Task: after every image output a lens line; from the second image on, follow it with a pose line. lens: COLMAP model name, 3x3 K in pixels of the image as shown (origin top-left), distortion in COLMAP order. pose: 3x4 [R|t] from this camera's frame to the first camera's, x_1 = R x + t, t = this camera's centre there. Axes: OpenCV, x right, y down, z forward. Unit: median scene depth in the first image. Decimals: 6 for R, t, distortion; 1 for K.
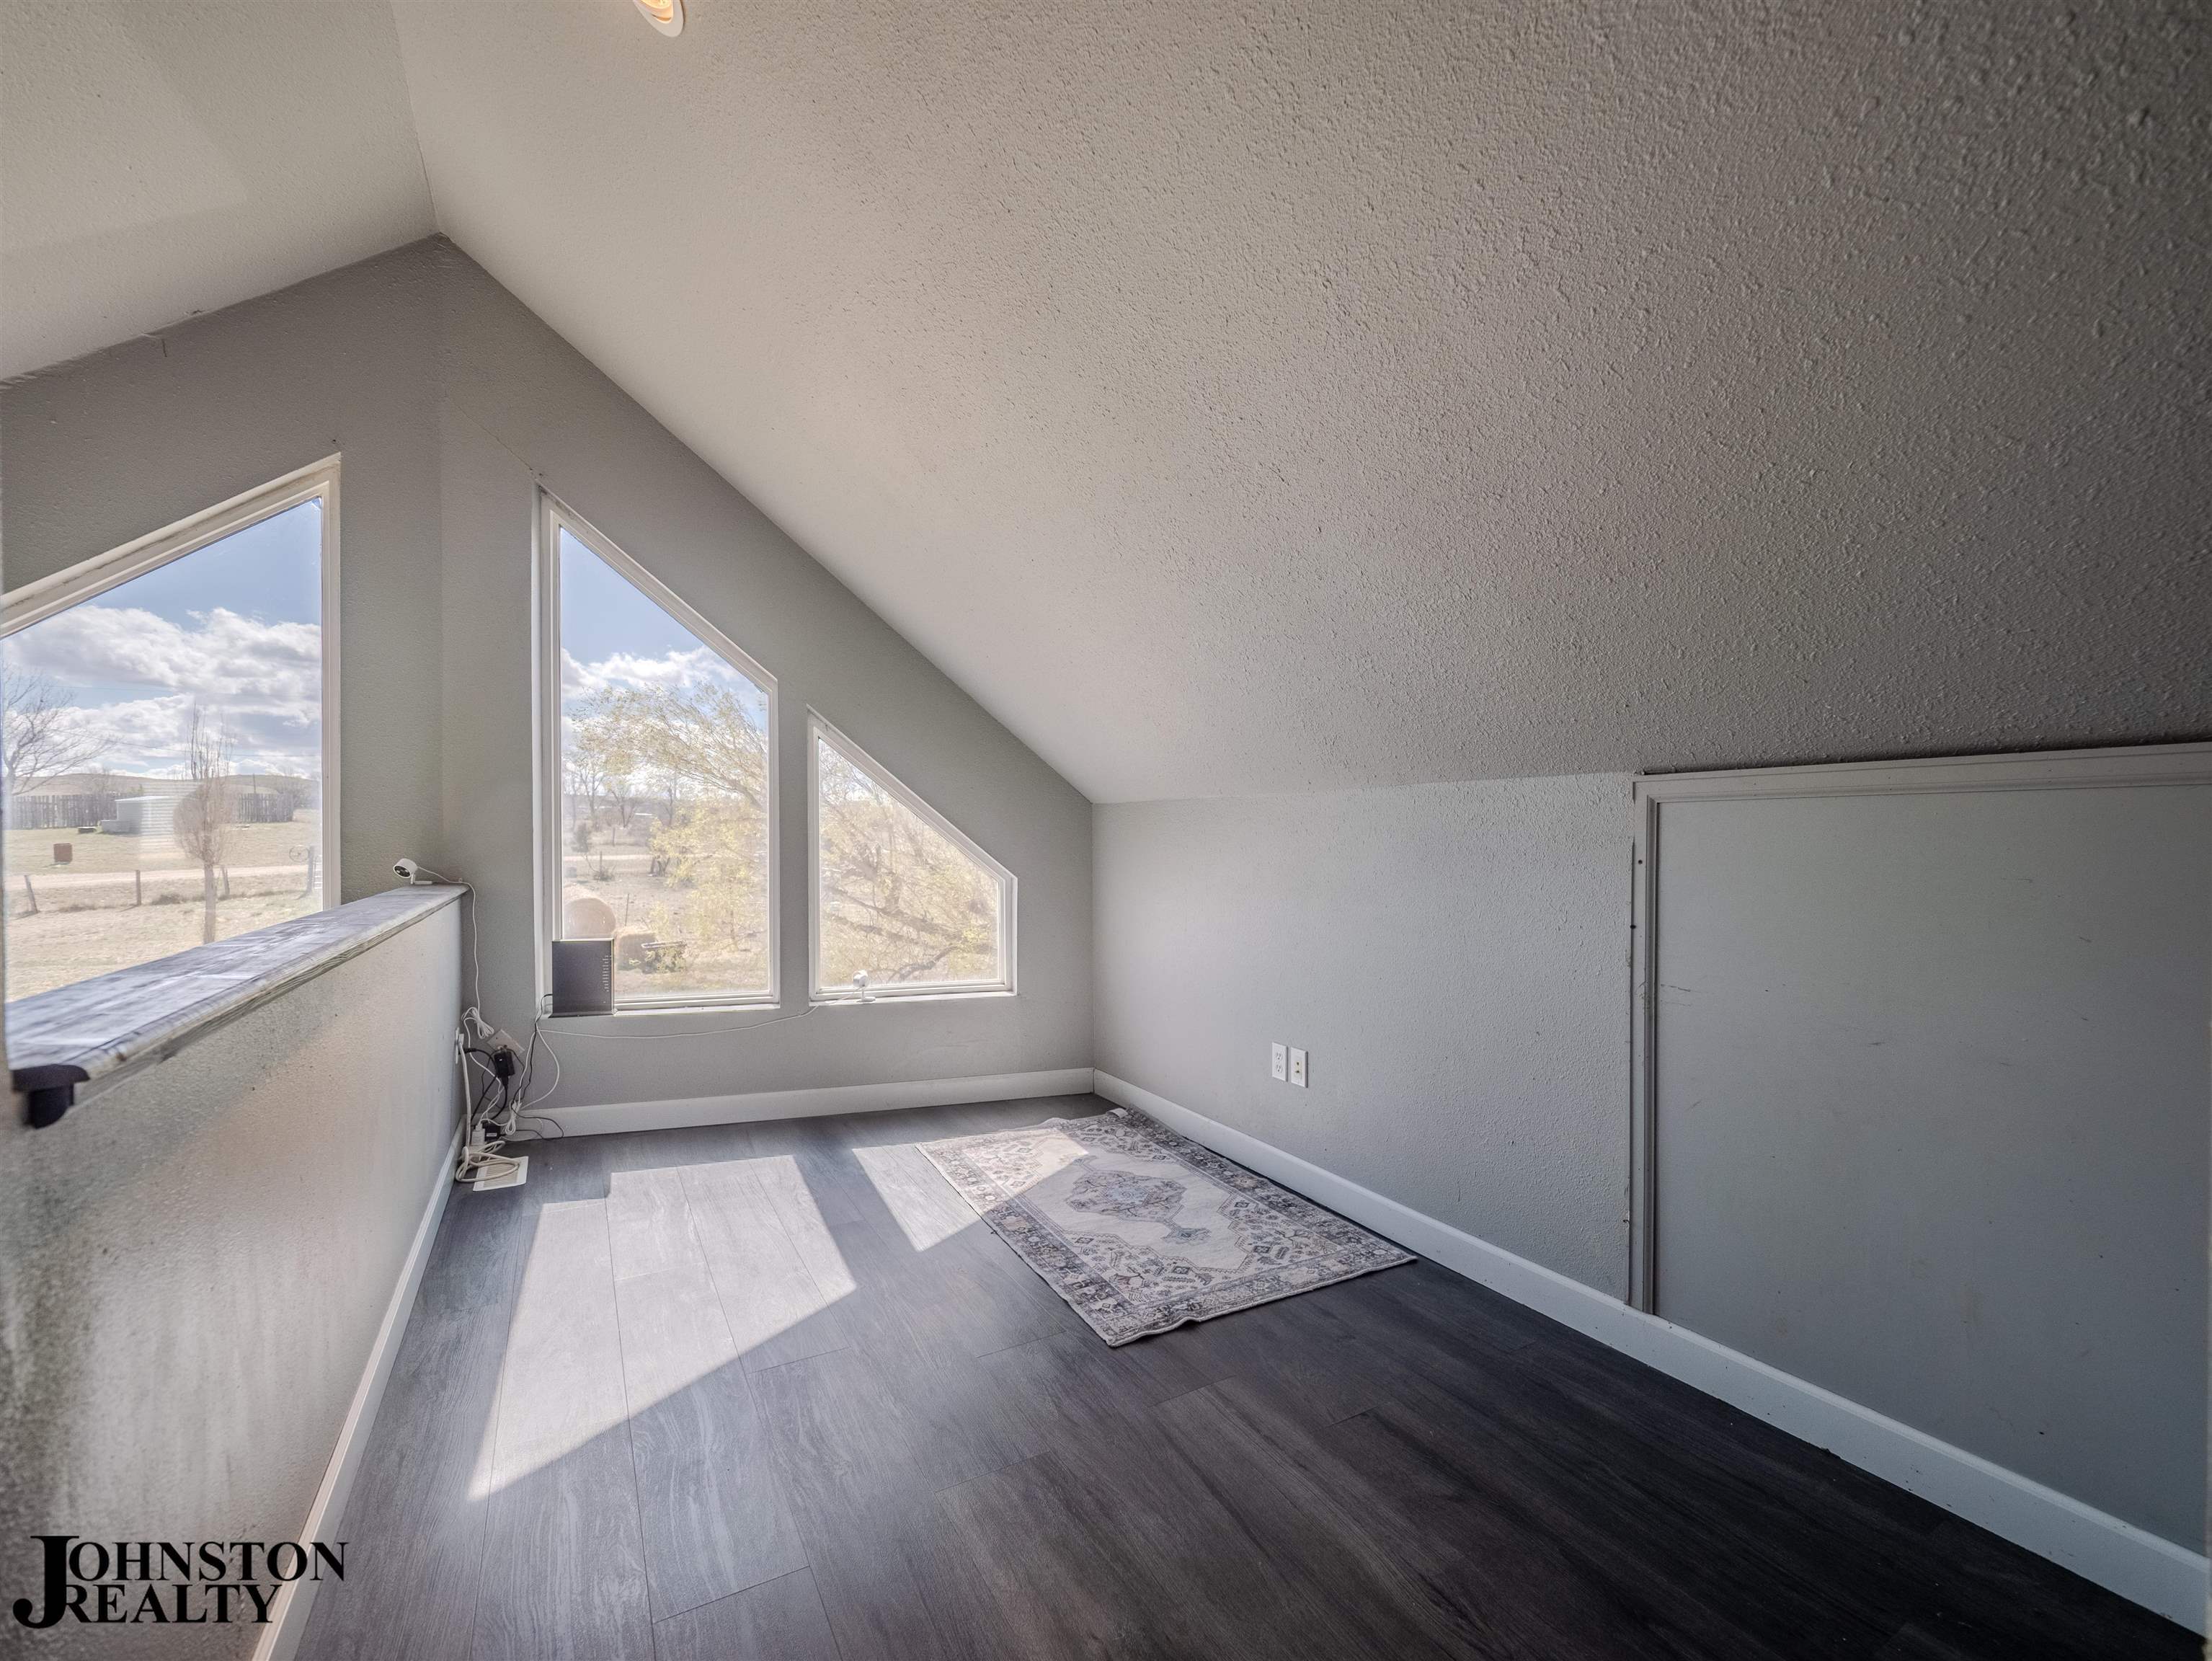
lens RADIAL K [[963.4, 0, 1105.4], [0, 963.4, 853.8], [0, 0, 1]] dist [-0.001656, -0.000160]
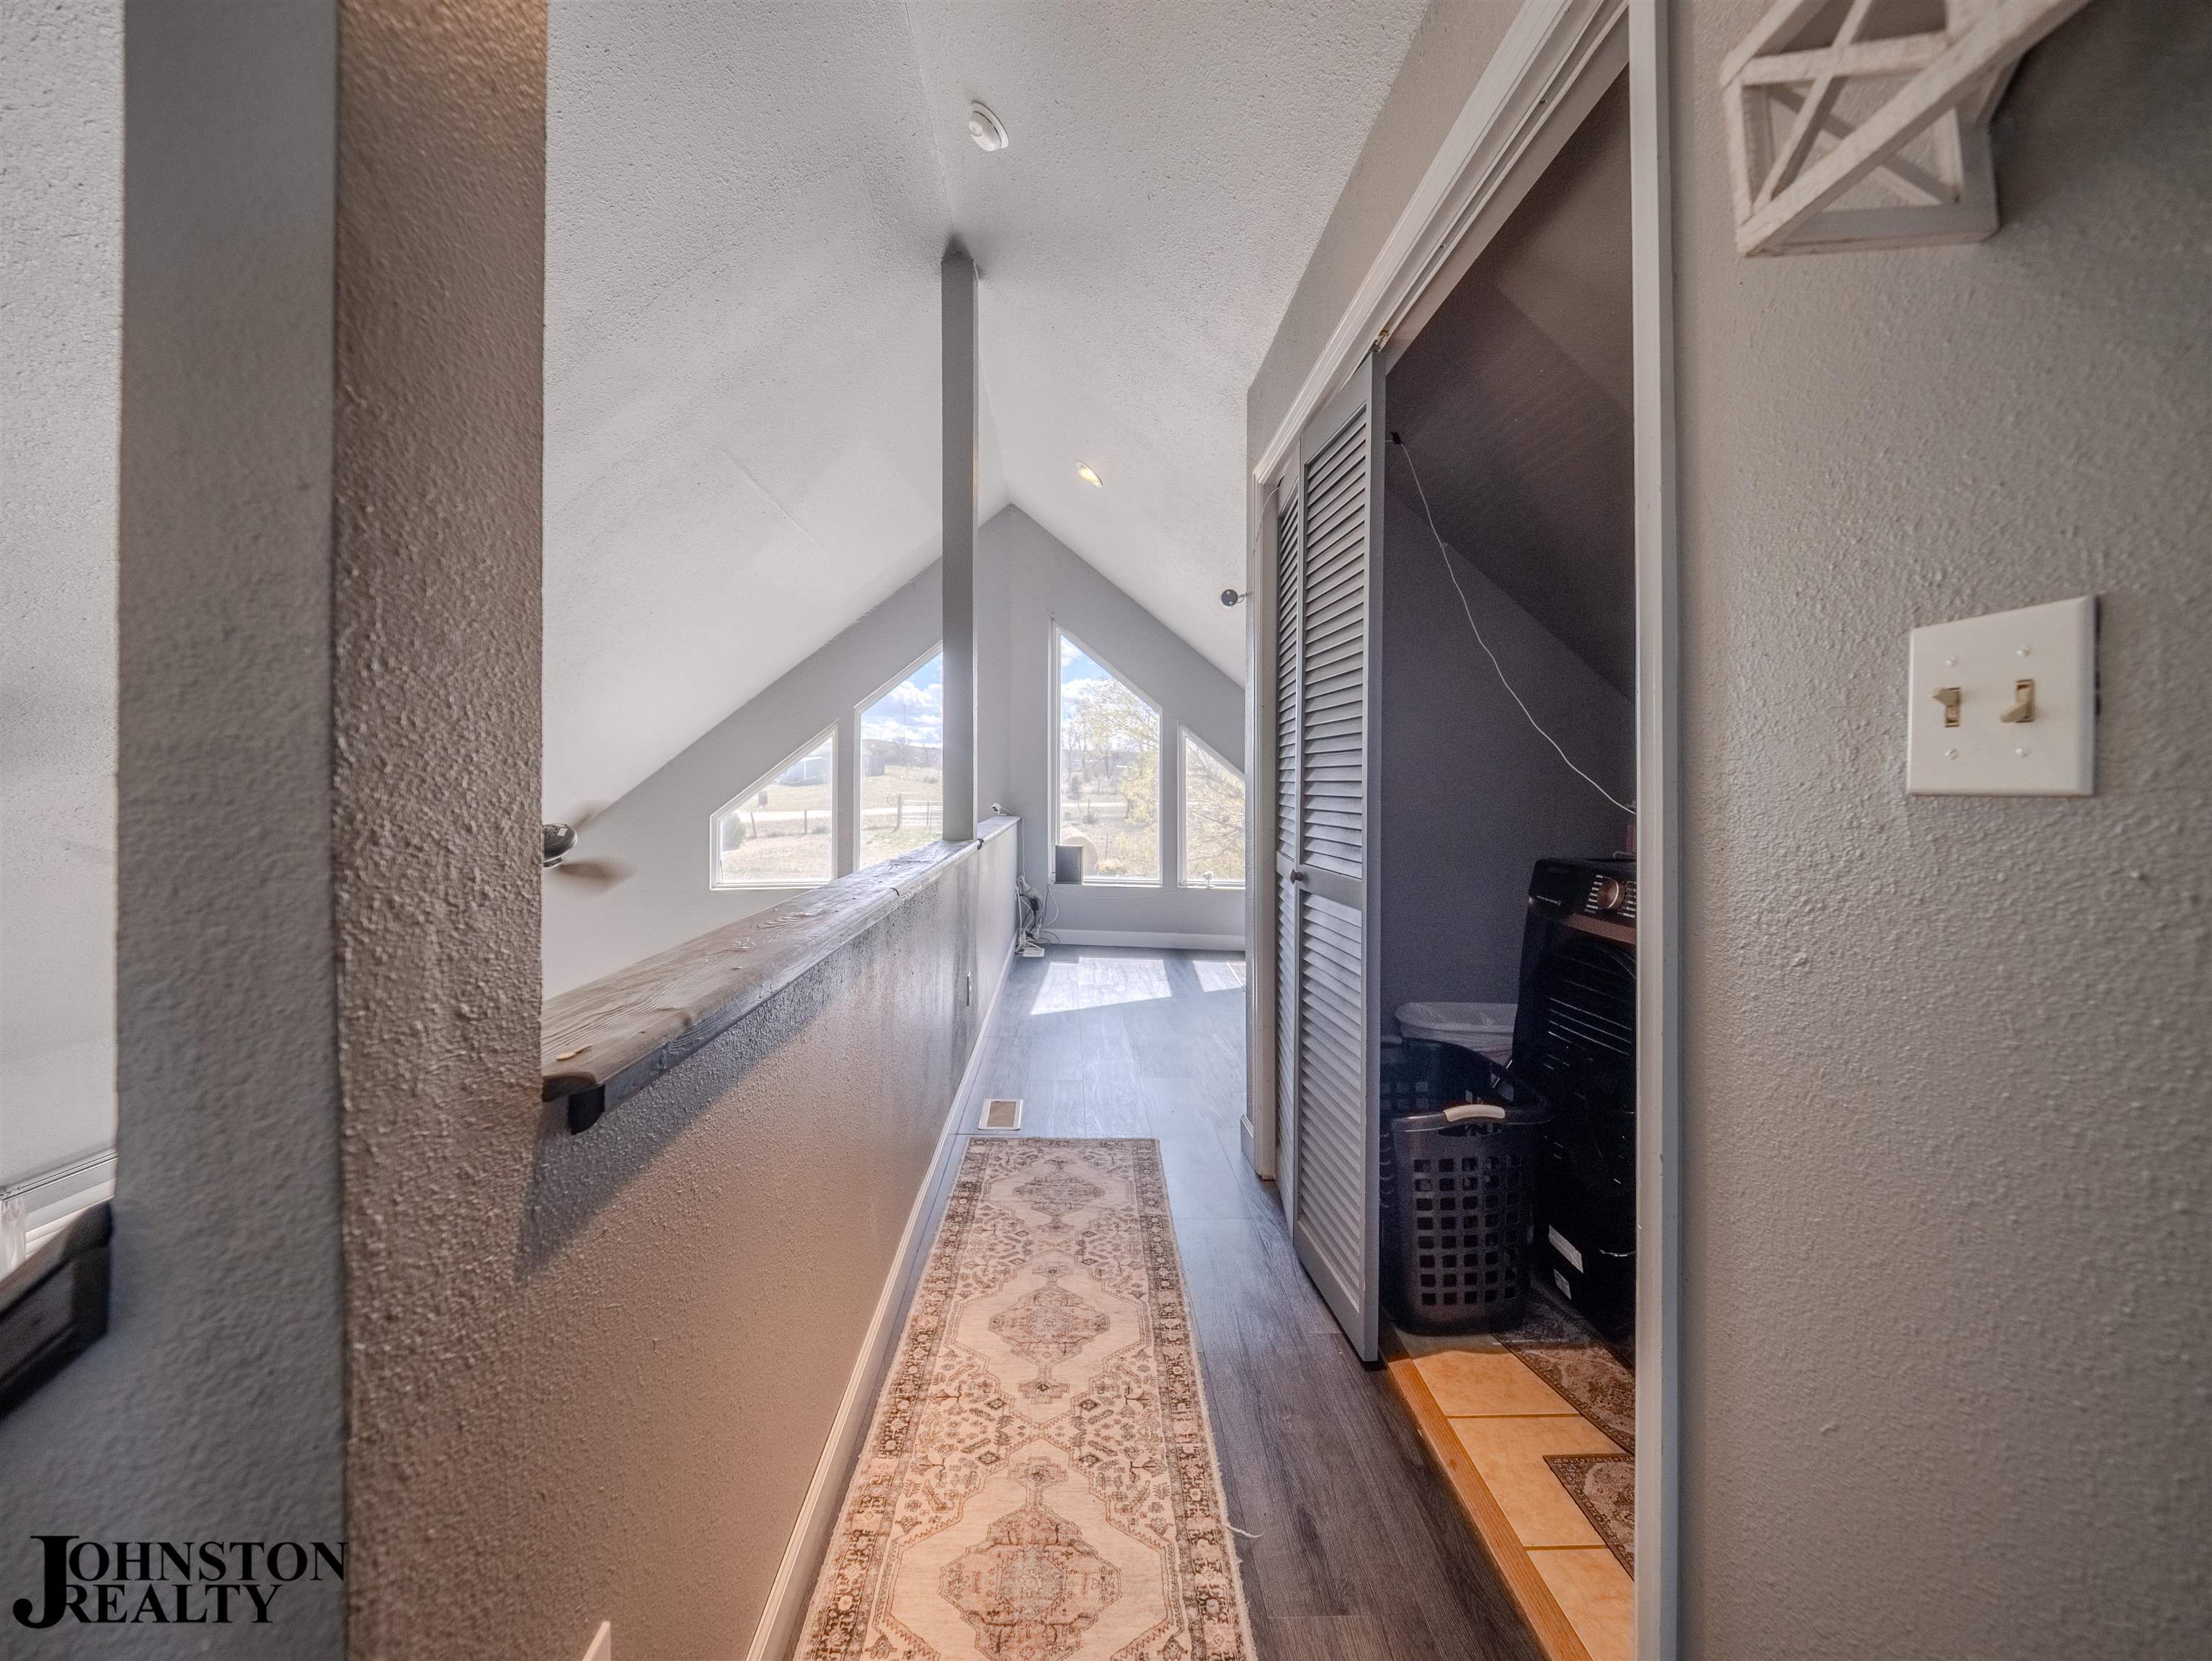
lens RADIAL K [[941.4, 0, 1099.4], [0, 941.4, 807.7], [0, 0, 1]] dist [-0.002211, -0.000371]
pose [[0.890411, 0.011616, -0.455009, 0.375783], [-0.009561, 0.999931, 0.006818, -0.002682], [0.455057, -0.001720, 0.890461, -0.664530]]
